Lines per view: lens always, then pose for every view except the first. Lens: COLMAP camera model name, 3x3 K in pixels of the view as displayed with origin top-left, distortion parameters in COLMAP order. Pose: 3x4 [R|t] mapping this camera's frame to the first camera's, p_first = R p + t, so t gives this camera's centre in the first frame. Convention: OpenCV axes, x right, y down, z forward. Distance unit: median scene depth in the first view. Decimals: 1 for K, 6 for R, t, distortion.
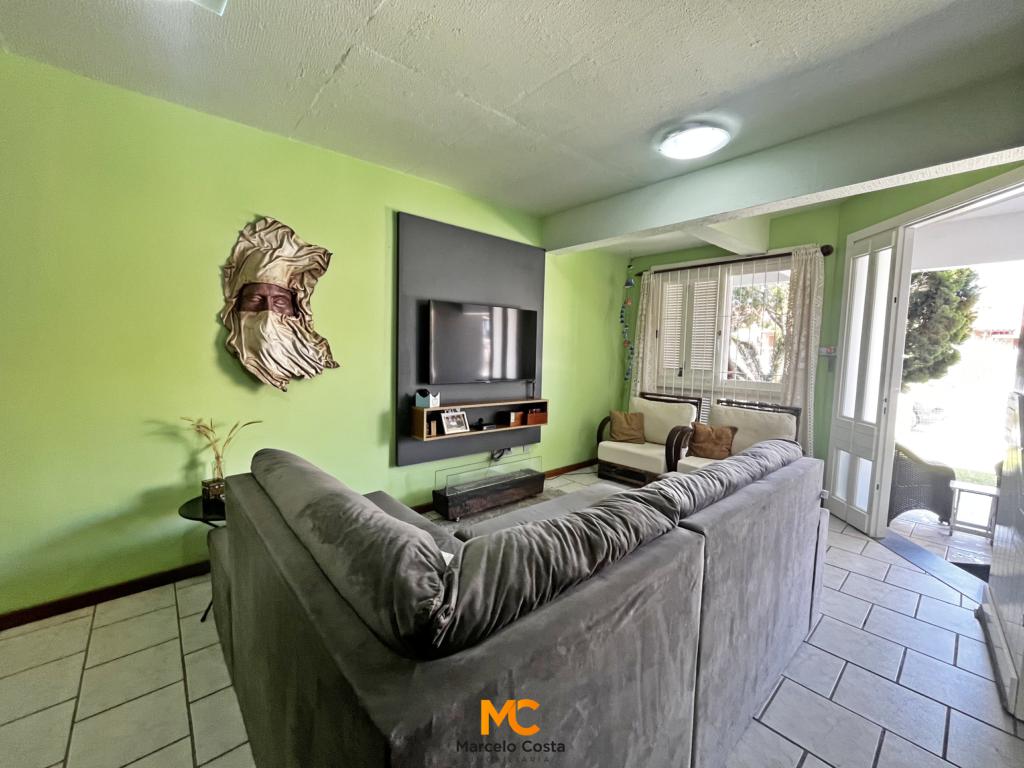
lens RADIAL K [[412.2, 0, 512.0], [0, 412.2, 384.0], [0, 0, 1]] dist [-0.004108, -0.000371]
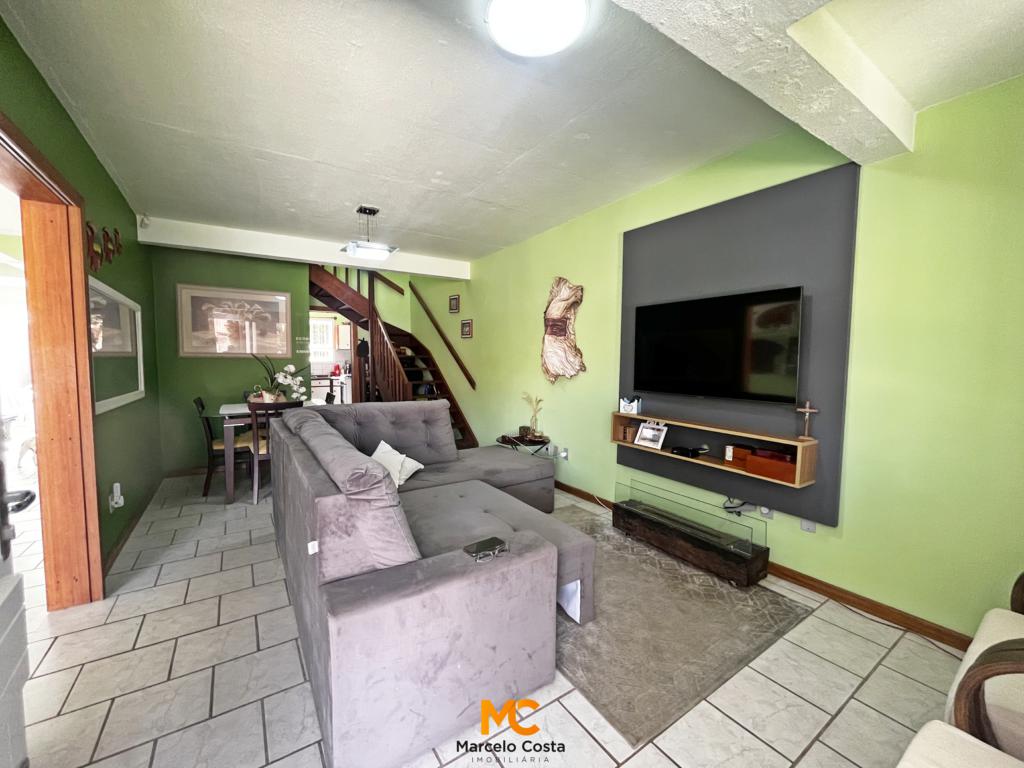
lens RADIAL K [[418.2, 0, 513.2], [0, 418.2, 383.2], [0, 0, 1]] dist [0.000388, -0.000126]
pose [[-0.139544, 0.040128, -0.989402, 1.035963], [-0.088160, 0.994707, 0.052777, -0.056181], [0.986284, 0.094591, -0.135268, 1.039499]]
